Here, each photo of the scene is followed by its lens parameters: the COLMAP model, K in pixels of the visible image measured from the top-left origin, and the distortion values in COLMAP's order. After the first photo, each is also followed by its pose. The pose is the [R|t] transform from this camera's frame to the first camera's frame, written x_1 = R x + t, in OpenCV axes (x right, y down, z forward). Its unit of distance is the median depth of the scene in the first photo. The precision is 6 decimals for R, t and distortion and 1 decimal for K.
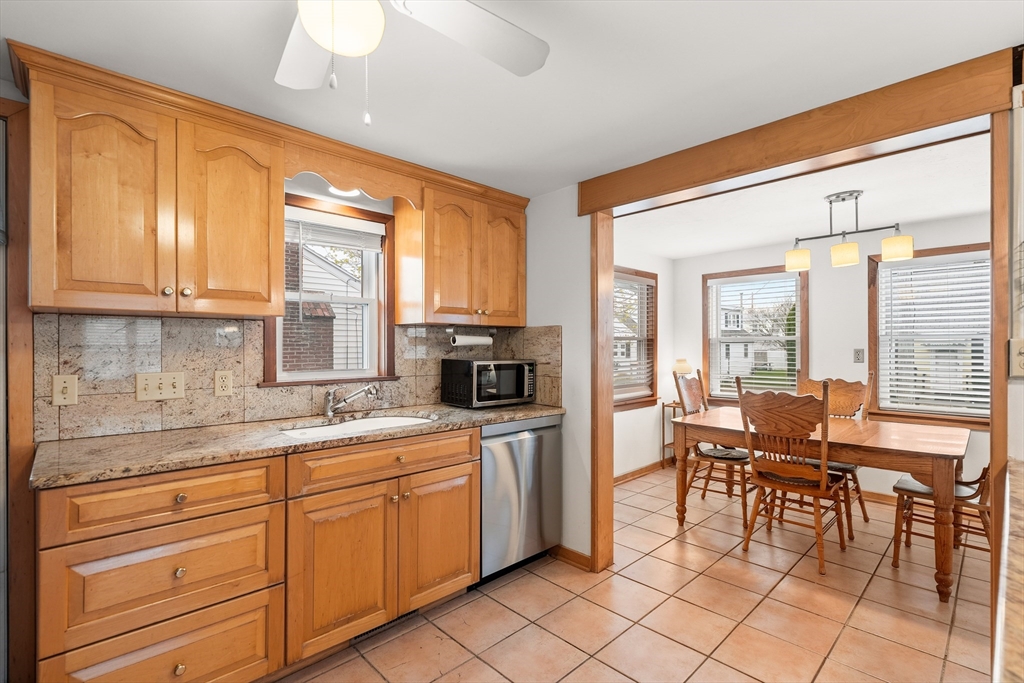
lens RADIAL K [[470.5, 0, 511.9], [0, 470.5, 341.5], [0, 0, 1]] dist [-0.004279, 0.001039]
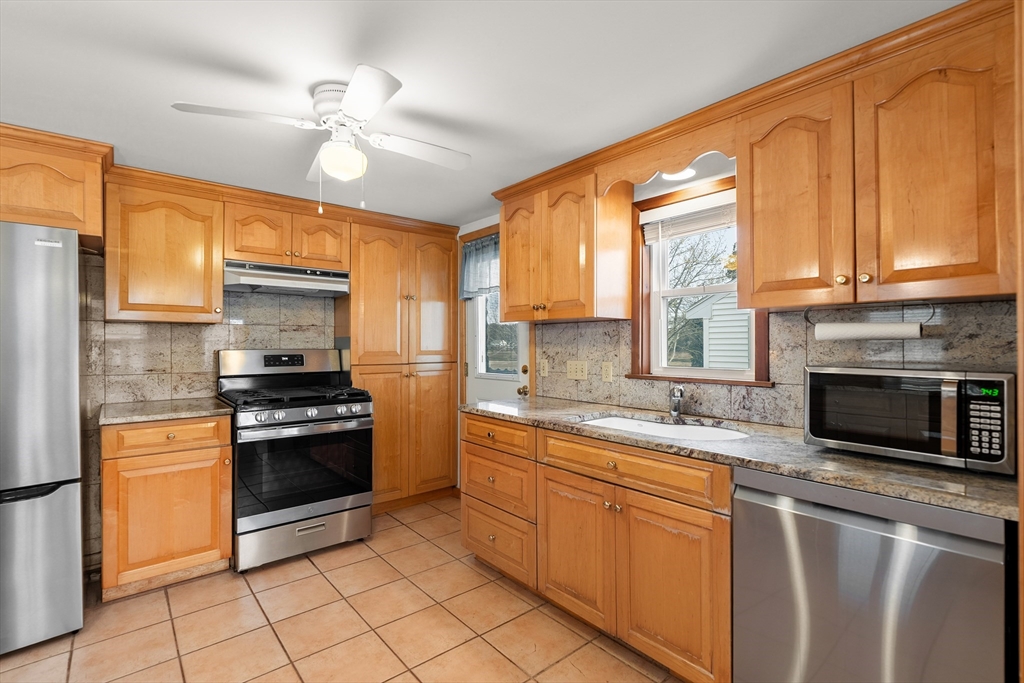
lens RADIAL K [[470.5, 0, 518.3], [0, 470.5, 342.6], [0, 0, 1]] dist [-0.004279, 0.001039]
pose [[-0.051038, -0.001575, -0.998695, 0.616999], [0.014254, 0.999896, -0.002305, 0.009443], [0.998595, -0.014353, -0.051010, 0.777026]]
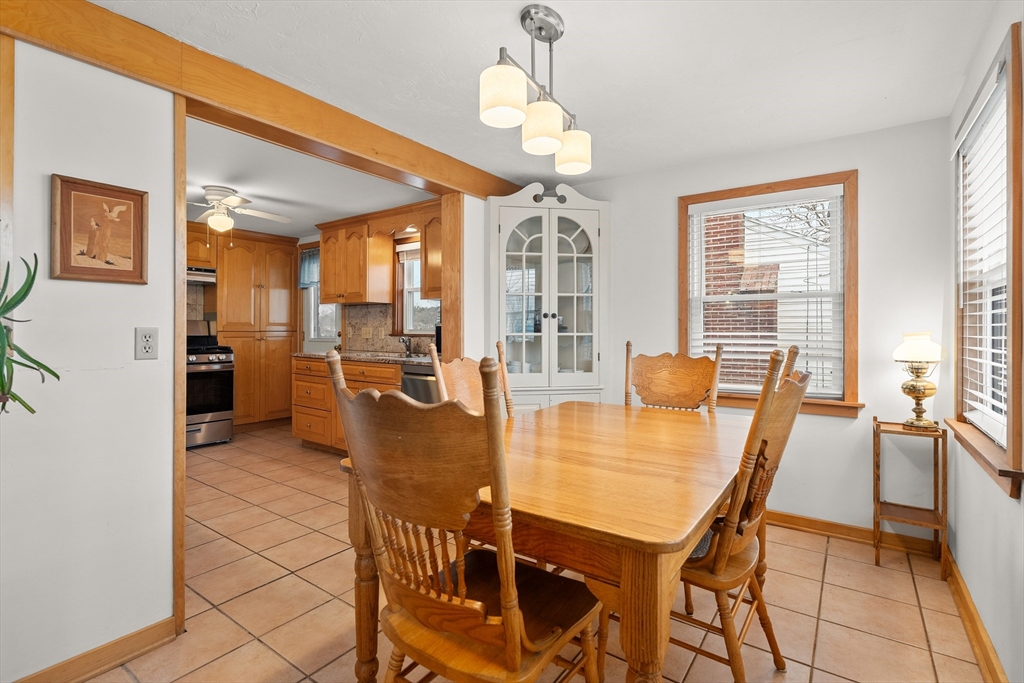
lens RADIAL K [[470.5, 0, 508.8], [0, 470.5, 331.0], [0, 0, 1]] dist [-0.004279, 0.001039]
pose [[0.189143, 0.005205, -0.981936, 1.582132], [0.008372, 0.999941, 0.006913, 0.064297], [0.981914, -0.009528, 0.189088, 1.099454]]
